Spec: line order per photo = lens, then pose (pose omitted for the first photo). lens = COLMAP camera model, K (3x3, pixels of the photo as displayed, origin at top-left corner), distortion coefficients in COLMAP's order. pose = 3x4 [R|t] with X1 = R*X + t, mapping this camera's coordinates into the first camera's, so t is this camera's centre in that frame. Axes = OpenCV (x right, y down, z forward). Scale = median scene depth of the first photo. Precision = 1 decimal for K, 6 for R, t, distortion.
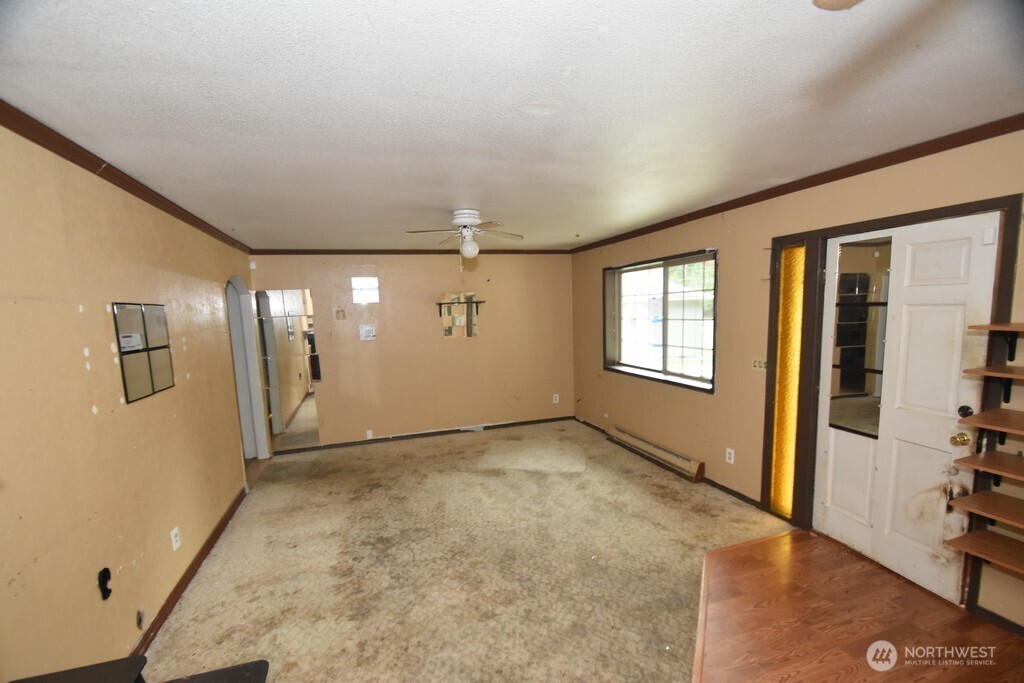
lens RADIAL K [[445.1, 0, 502.3], [0, 445.1, 366.6], [0, 0, 1]] dist [0.010366, -0.016404]
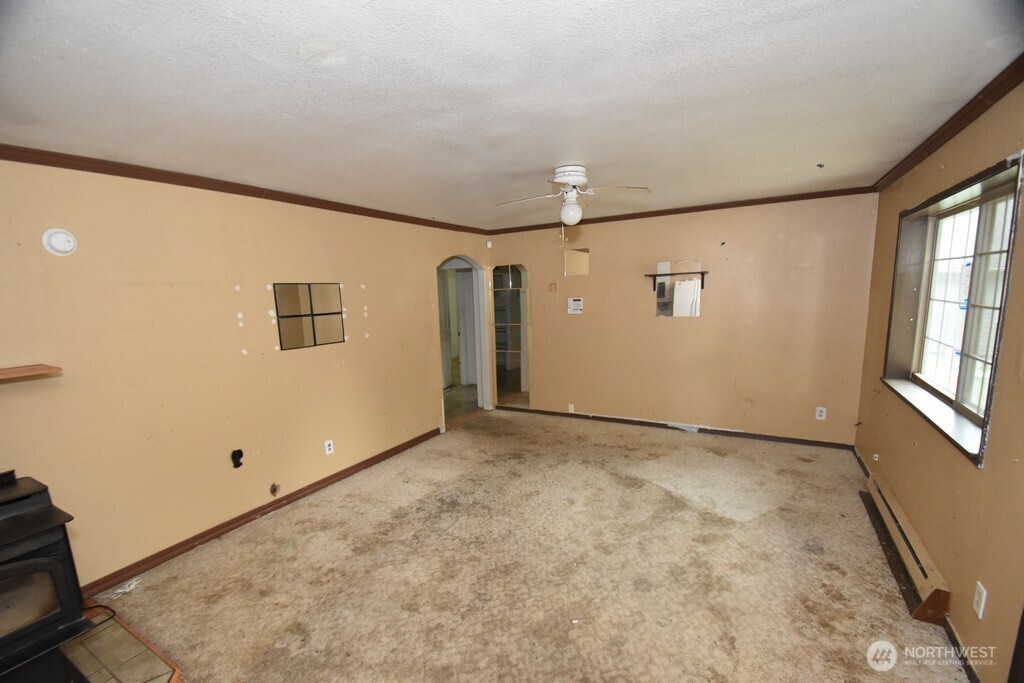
lens RADIAL K [[445.1, 0, 502.3], [0, 445.1, 366.6], [0, 0, 1]] dist [0.010366, -0.016404]
pose [[0.675604, 0.136519, -0.724515, 0.461511], [-0.084270, 0.990565, 0.108069, -0.053395], [0.732432, -0.011957, 0.680735, 0.304699]]
